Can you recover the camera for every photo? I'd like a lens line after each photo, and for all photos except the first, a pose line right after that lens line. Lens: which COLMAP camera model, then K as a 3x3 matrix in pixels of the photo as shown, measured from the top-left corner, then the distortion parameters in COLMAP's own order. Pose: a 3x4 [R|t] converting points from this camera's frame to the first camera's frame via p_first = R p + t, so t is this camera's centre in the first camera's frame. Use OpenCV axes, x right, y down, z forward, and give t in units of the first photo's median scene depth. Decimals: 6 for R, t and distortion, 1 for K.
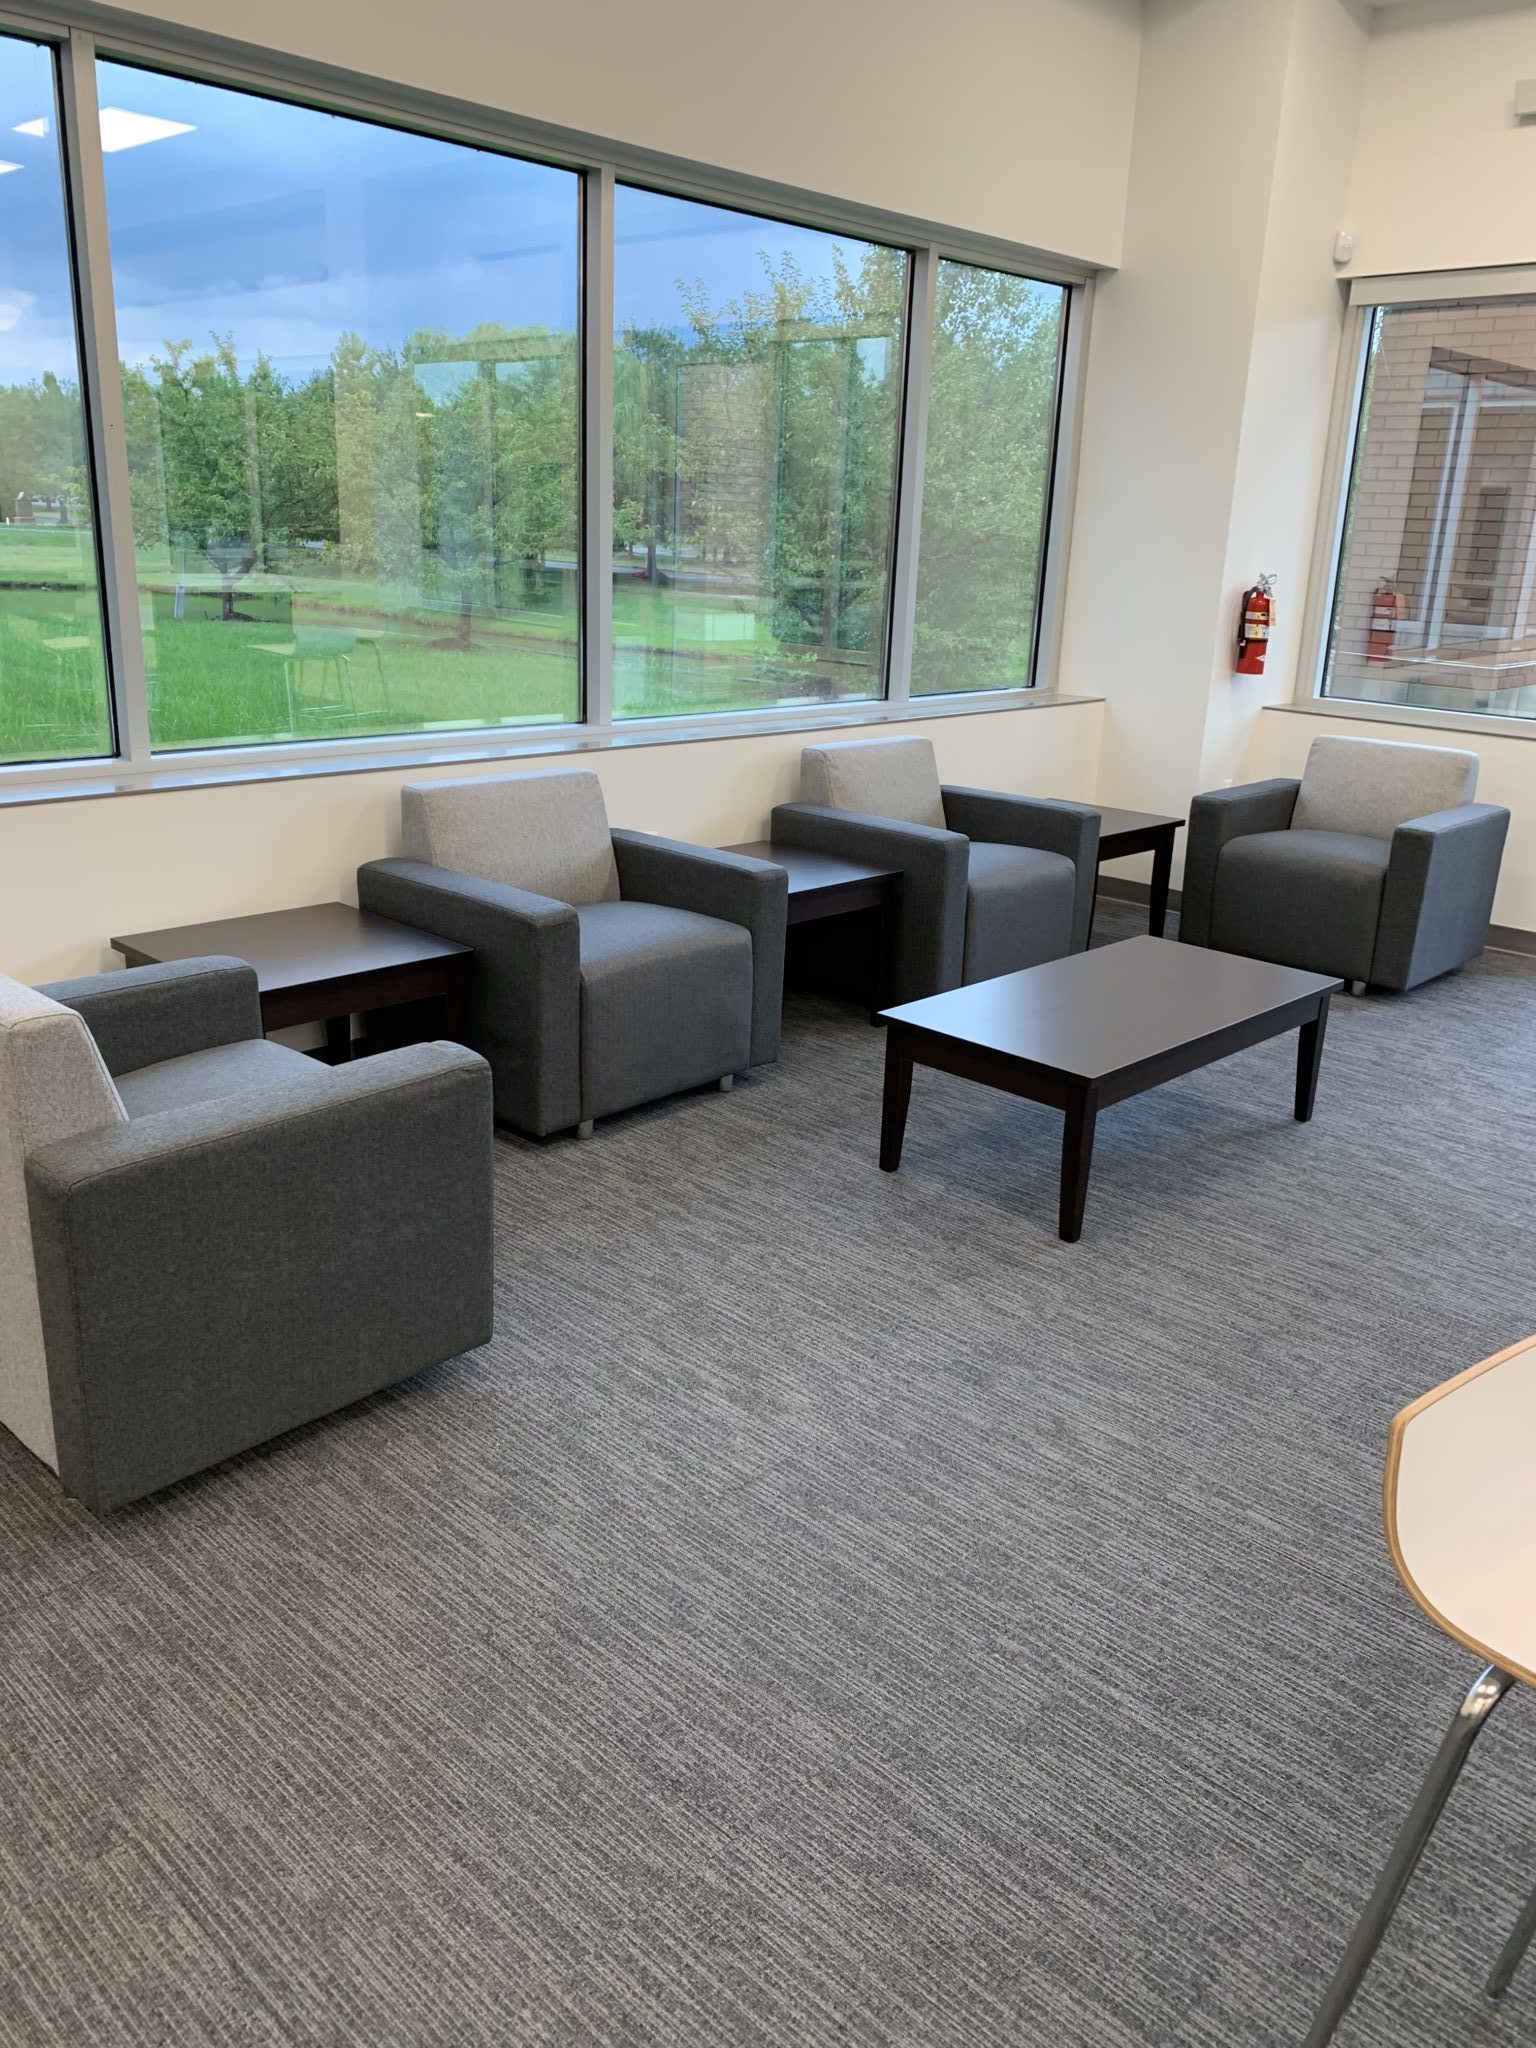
lens RADIAL K [[1553.7, 0, 775.2], [0, 1553.7, 1021.6], [0, 0, 1]] dist [0.012073, -0.009789]
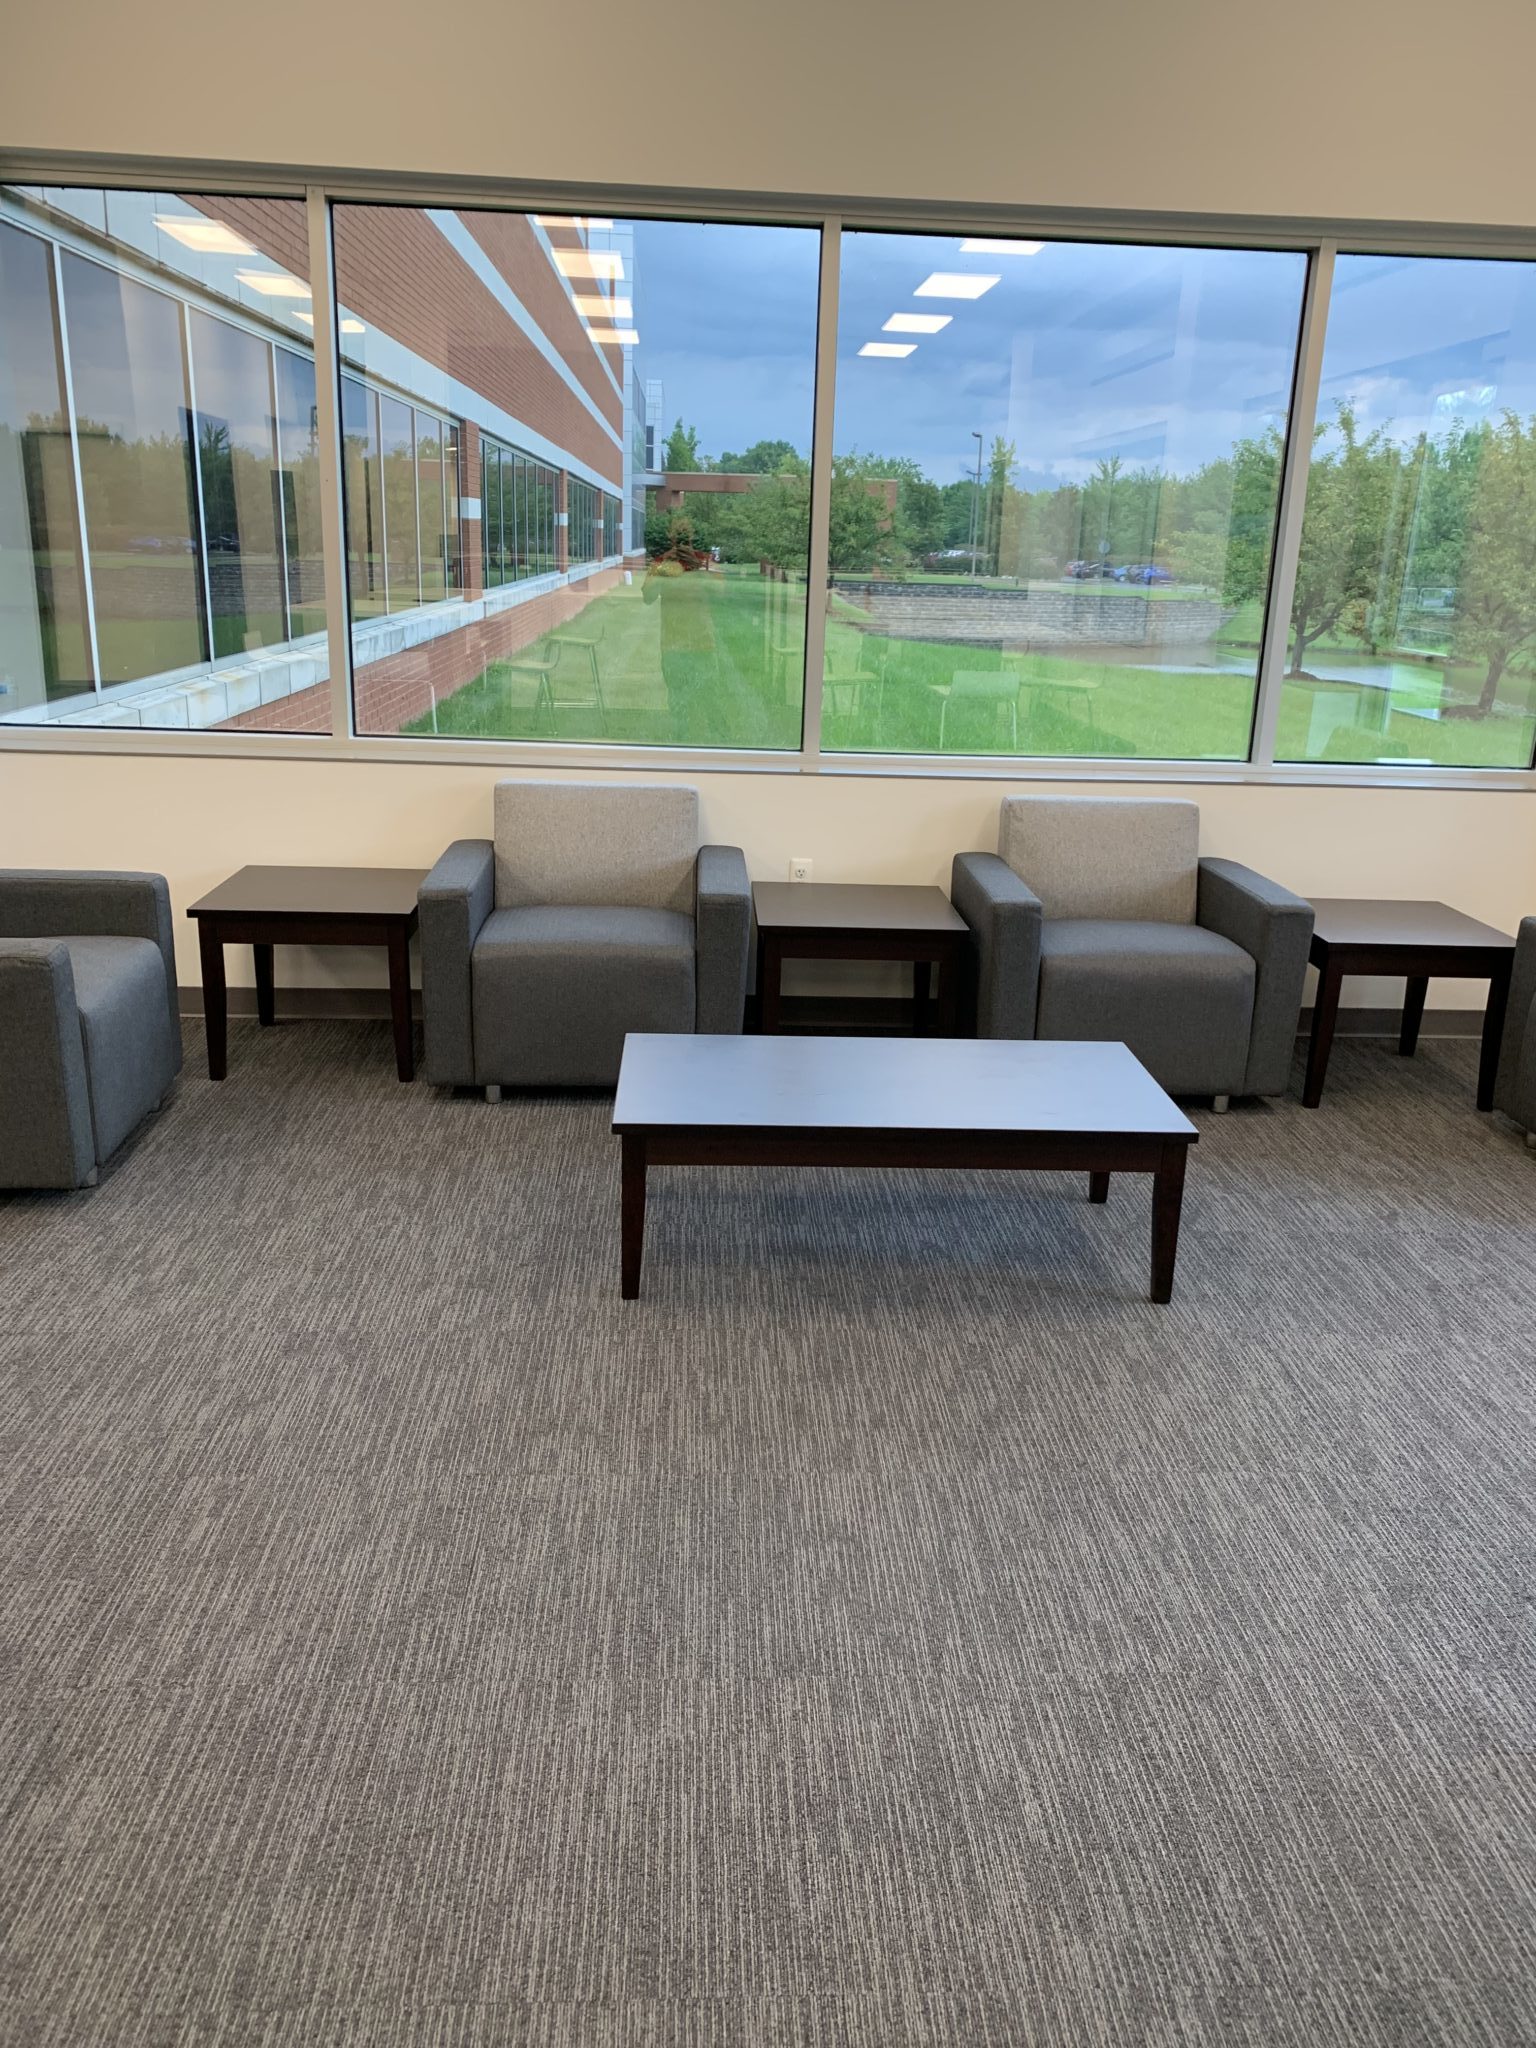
lens RADIAL K [[1553.7, 0, 762.7], [0, 1553.7, 1014.1], [0, 0, 1]] dist [0.012073, -0.009789]
pose [[0.732403, 0.183526, -0.655671, 0.783408], [-0.213489, 0.976325, 0.034805, -0.071357], [0.646535, 0.114487, 0.754244, 0.308375]]
